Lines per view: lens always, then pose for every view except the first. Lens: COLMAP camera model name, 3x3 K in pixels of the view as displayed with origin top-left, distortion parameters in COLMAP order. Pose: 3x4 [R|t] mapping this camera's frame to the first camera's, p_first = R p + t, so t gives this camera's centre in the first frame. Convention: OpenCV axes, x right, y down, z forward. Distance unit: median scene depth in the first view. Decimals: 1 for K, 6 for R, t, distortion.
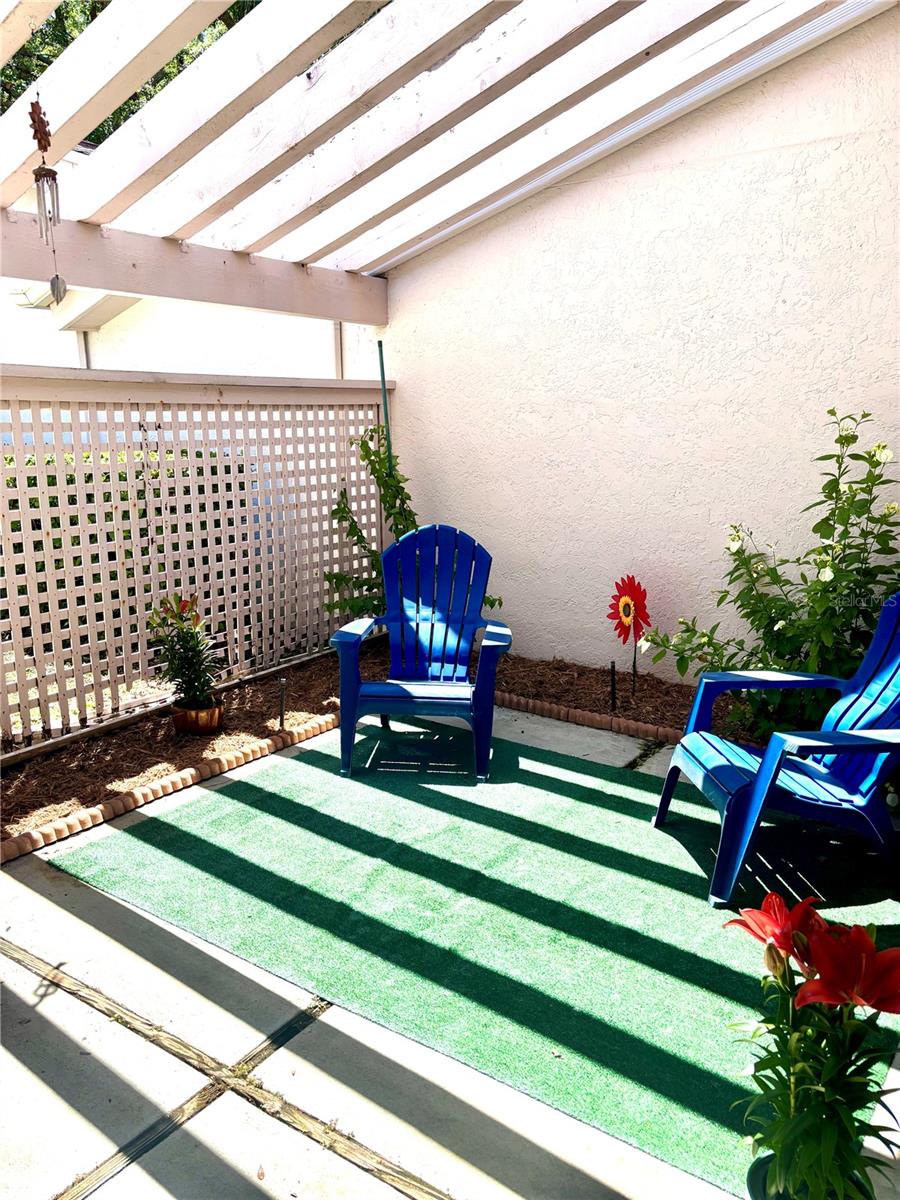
lens RADIAL K [[906.6, 0, 446.9], [0, 906.6, 597.1], [0, 0, 1]] dist [0.043332, -0.059111]
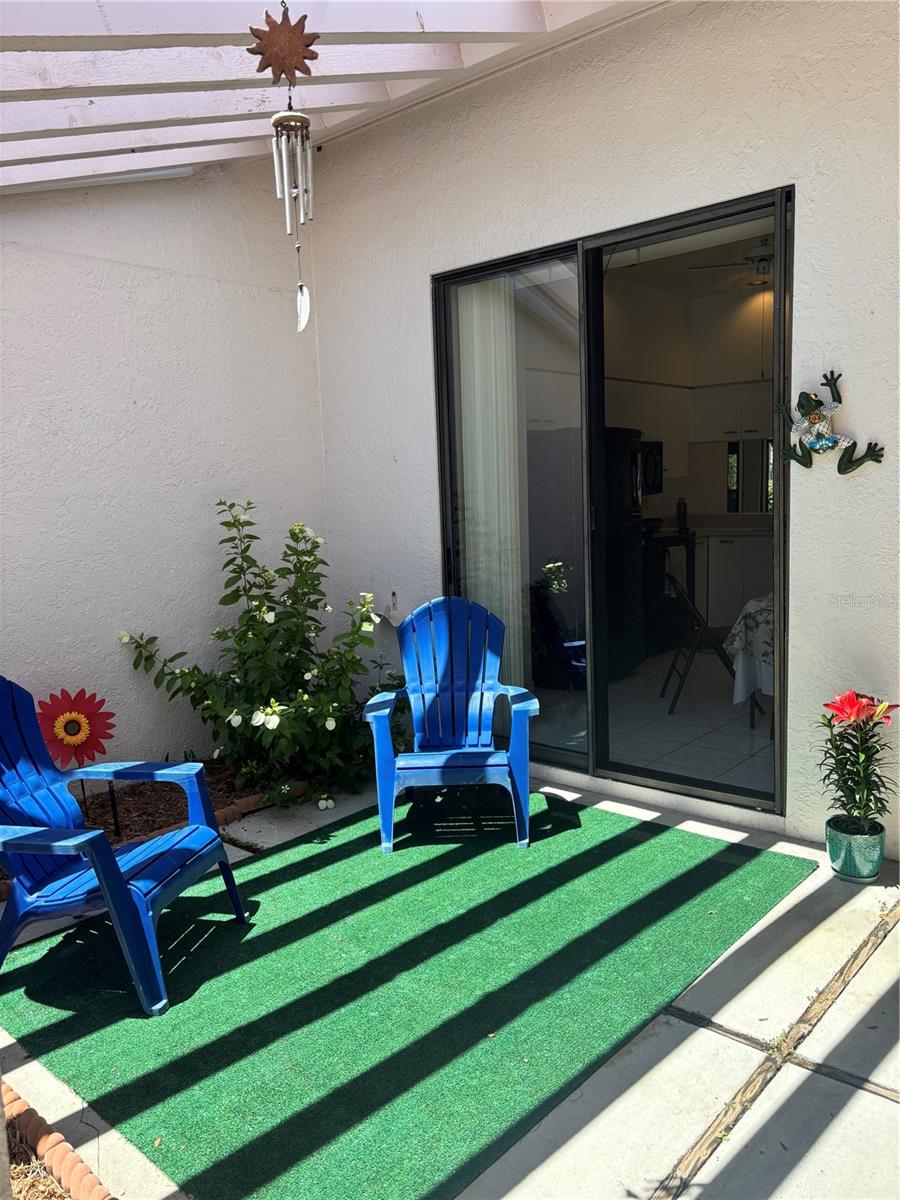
lens RADIAL K [[906.6, 0, 446.8], [0, 906.6, 602.1], [0, 0, 1]] dist [0.043332, -0.059111]
pose [[0.105032, -0.115501, 0.987739, -0.796153], [0.232676, 0.968518, 0.088512, -0.122679], [-0.966866, 0.220527, 0.128599, 0.648517]]
